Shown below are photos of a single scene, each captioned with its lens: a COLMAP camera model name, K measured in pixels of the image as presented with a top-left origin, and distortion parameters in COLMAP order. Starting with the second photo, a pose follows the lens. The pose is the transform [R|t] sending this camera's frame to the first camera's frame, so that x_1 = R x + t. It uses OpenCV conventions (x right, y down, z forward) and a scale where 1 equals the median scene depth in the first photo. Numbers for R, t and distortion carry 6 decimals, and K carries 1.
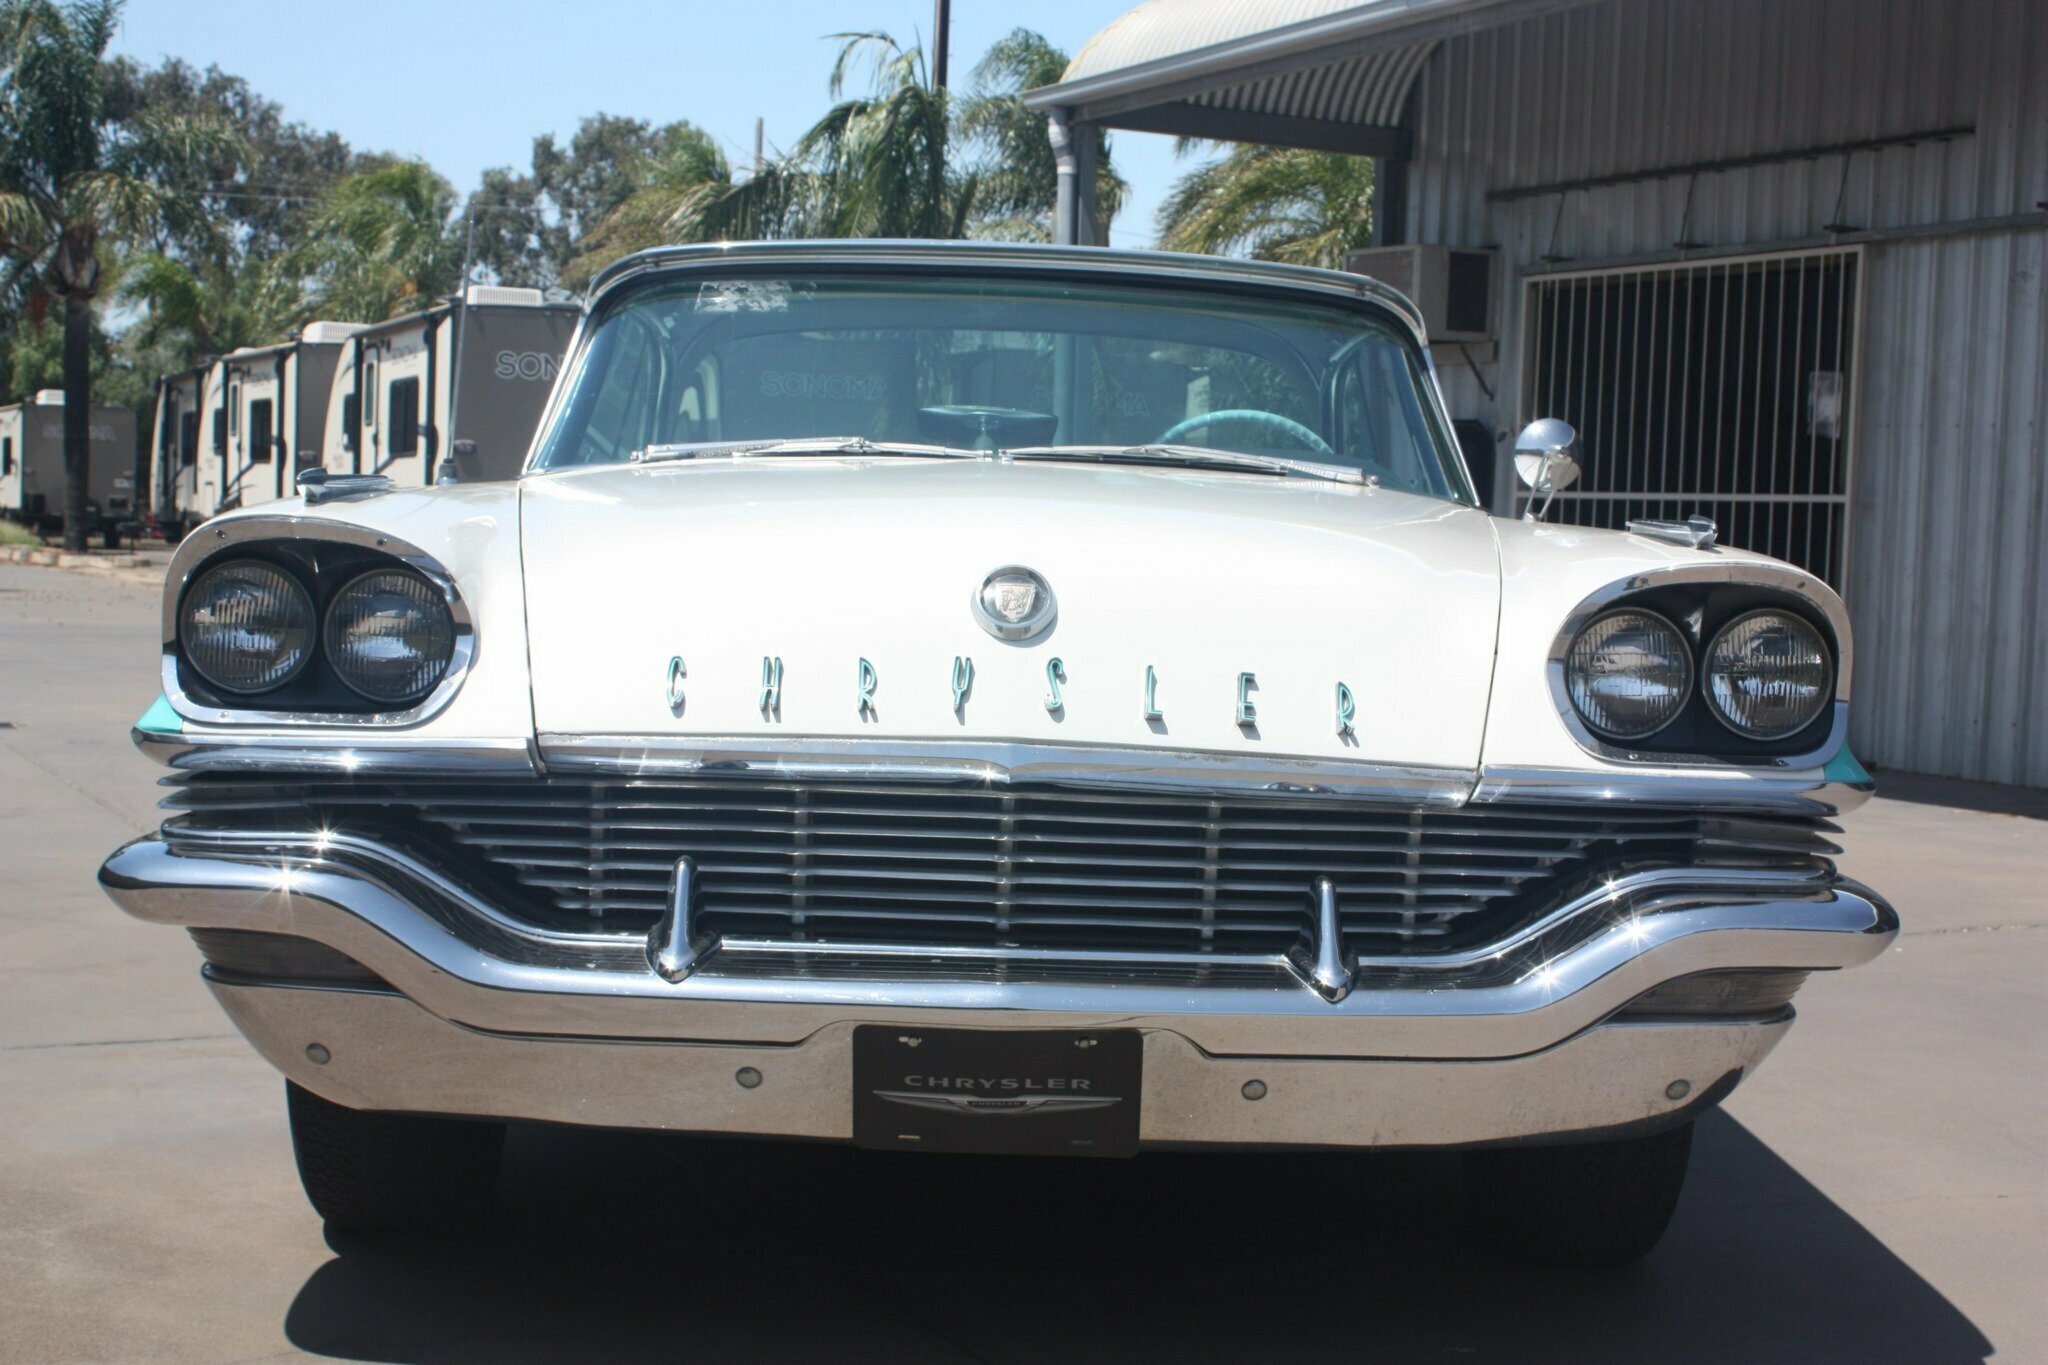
lens RADIAL K [[2879.8, 0, 1065.2], [0, 2879.8, 662.1], [0, 0, 1]] dist [-0.033920, 0.000000]
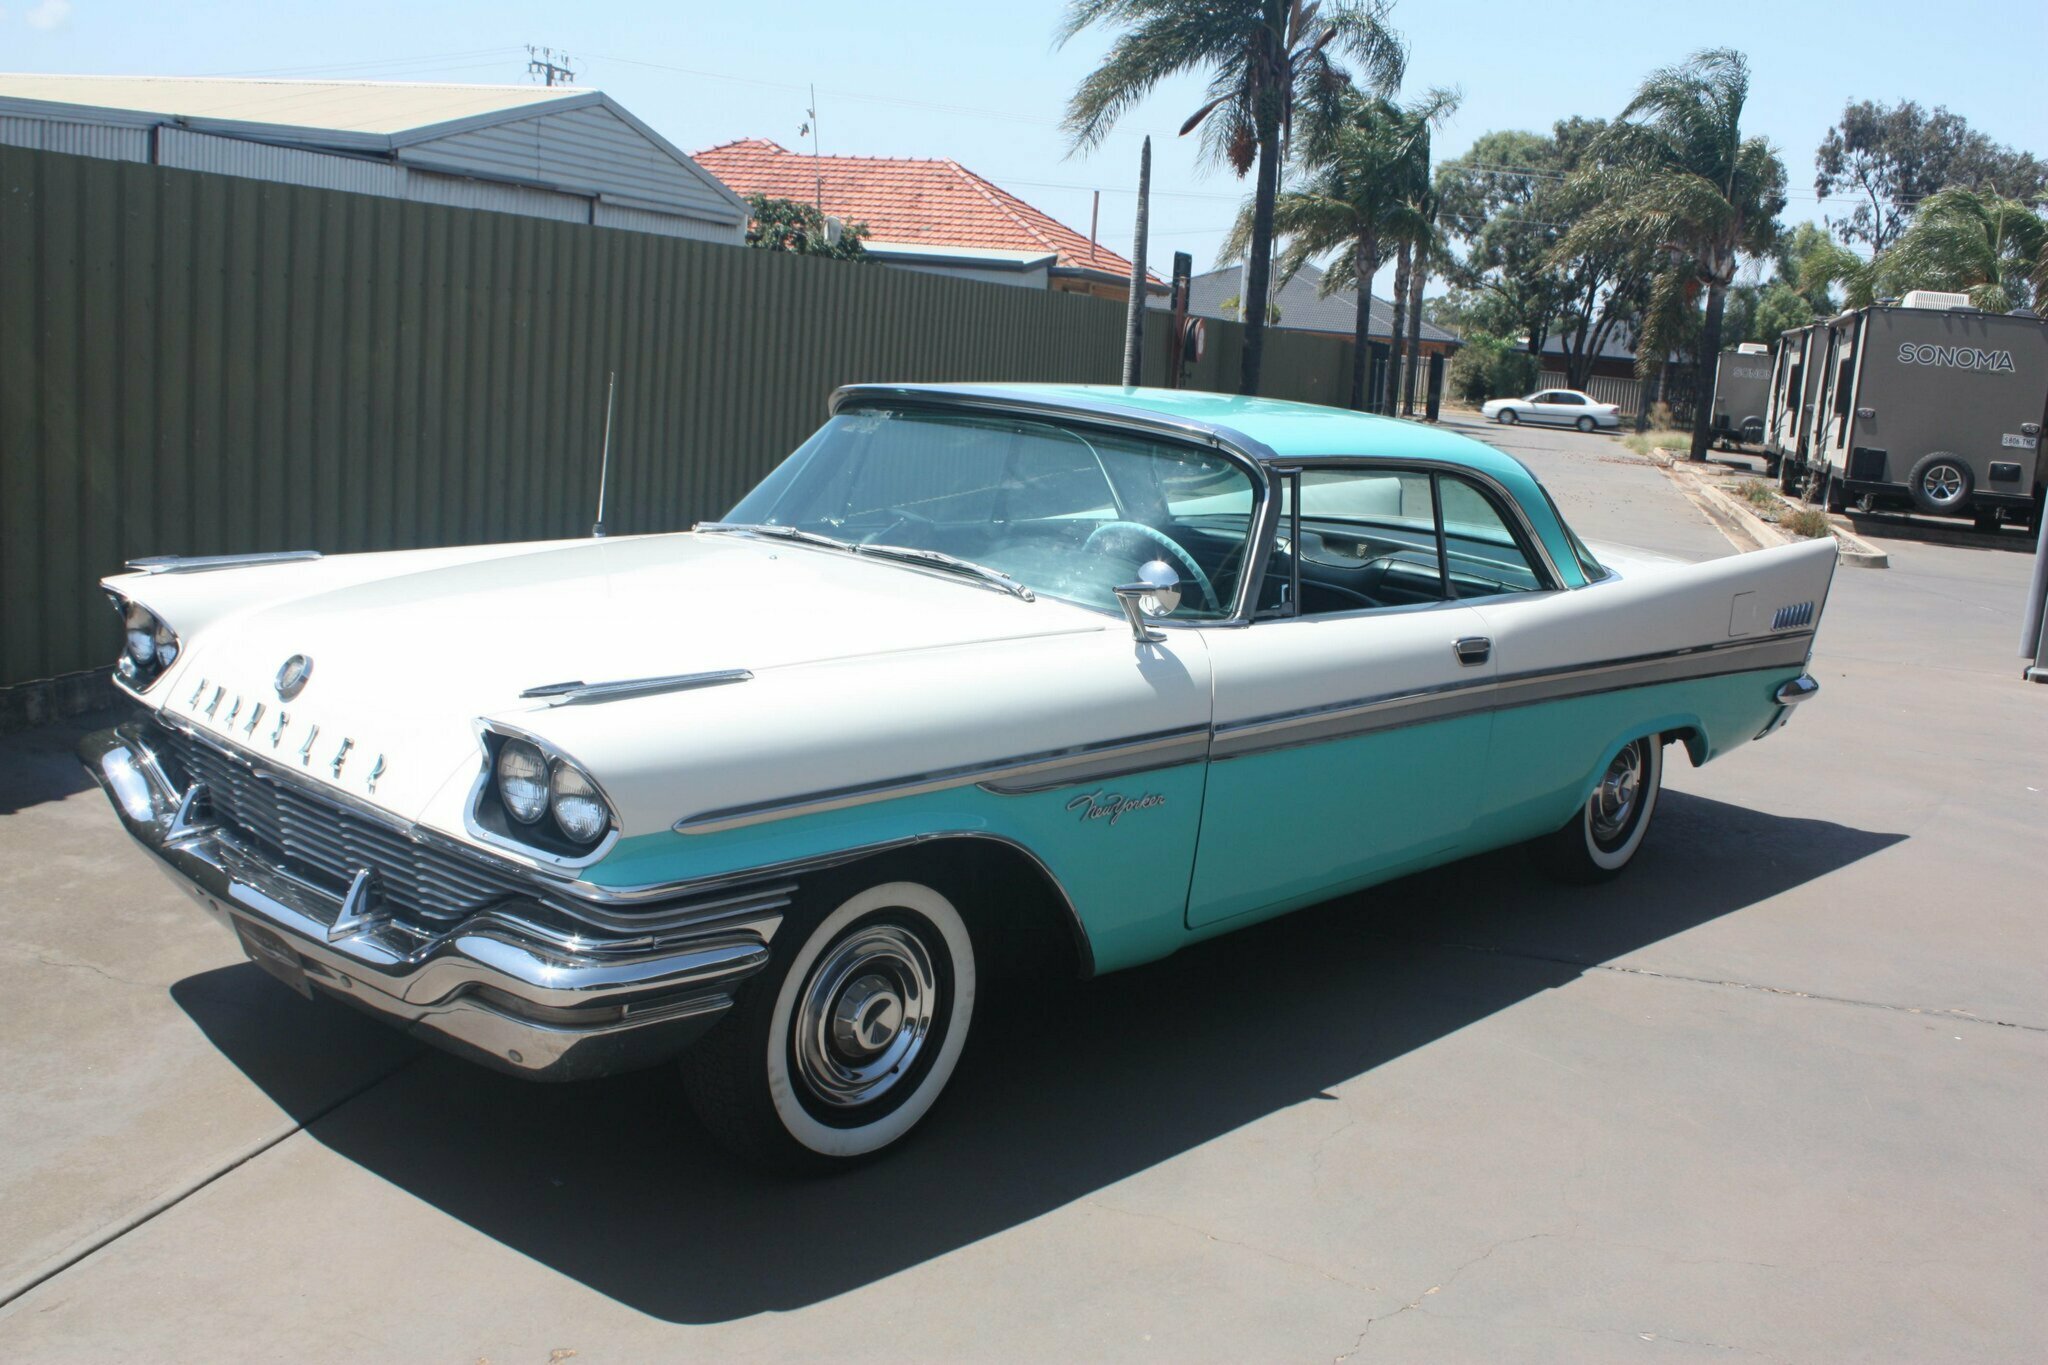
lens RADIAL K [[1972.9, 0, 1015.5], [0, 1972.9, 689.5], [0, 0, 1]] dist [-0.089704, 0.000000]
pose [[0.707497, 0.151973, -0.690183, 0.684804], [-0.086548, 0.987886, 0.128805, -0.125295], [0.701396, -0.031395, 0.712080, 0.289172]]
